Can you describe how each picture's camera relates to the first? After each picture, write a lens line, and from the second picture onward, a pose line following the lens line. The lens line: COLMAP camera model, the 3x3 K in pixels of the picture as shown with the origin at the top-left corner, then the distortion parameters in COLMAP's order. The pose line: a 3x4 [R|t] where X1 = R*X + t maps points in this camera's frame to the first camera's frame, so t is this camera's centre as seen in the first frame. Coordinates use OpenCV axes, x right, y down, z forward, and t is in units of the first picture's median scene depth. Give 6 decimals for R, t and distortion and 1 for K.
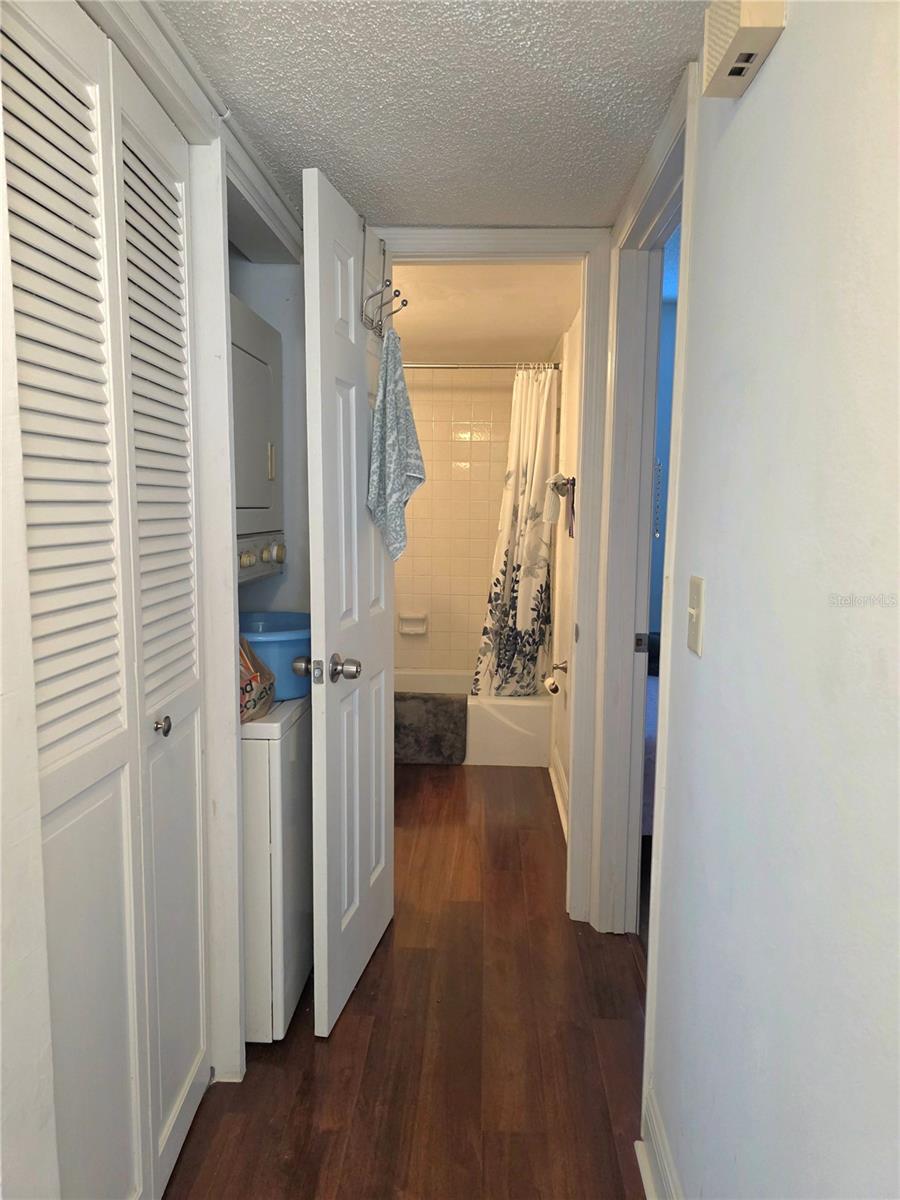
lens RADIAL K [[808.4, 0, 443.8], [0, 808.4, 590.5], [0, 0, 1]] dist [0.066252, -0.063027]
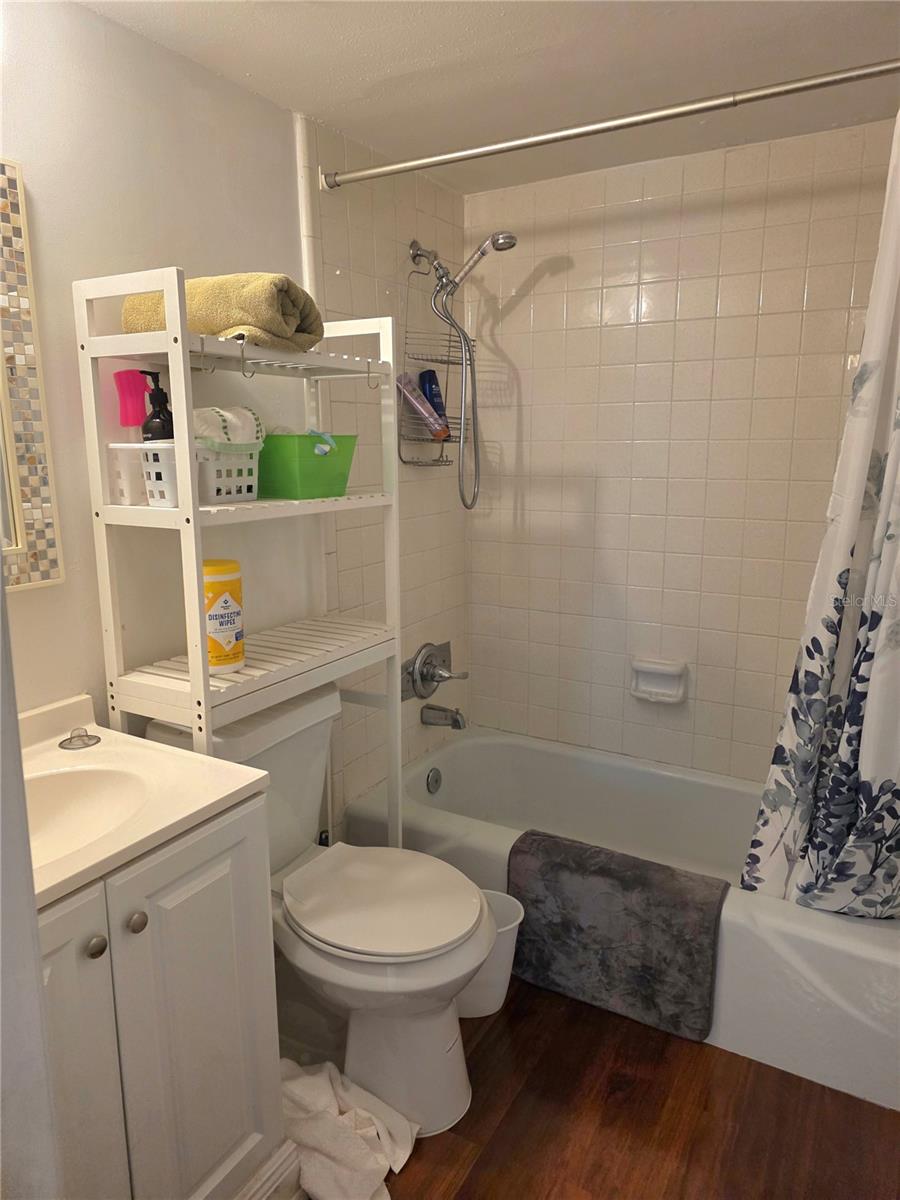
lens RADIAL K [[808.4, 0, 443.8], [0, 808.4, 590.5], [0, 0, 1]] dist [0.066252, -0.063027]
pose [[0.888883, 0.068854, -0.452930, 0.083931], [-0.032408, 0.995615, 0.087753, -0.068119], [0.456986, -0.063323, 0.887217, 0.552926]]
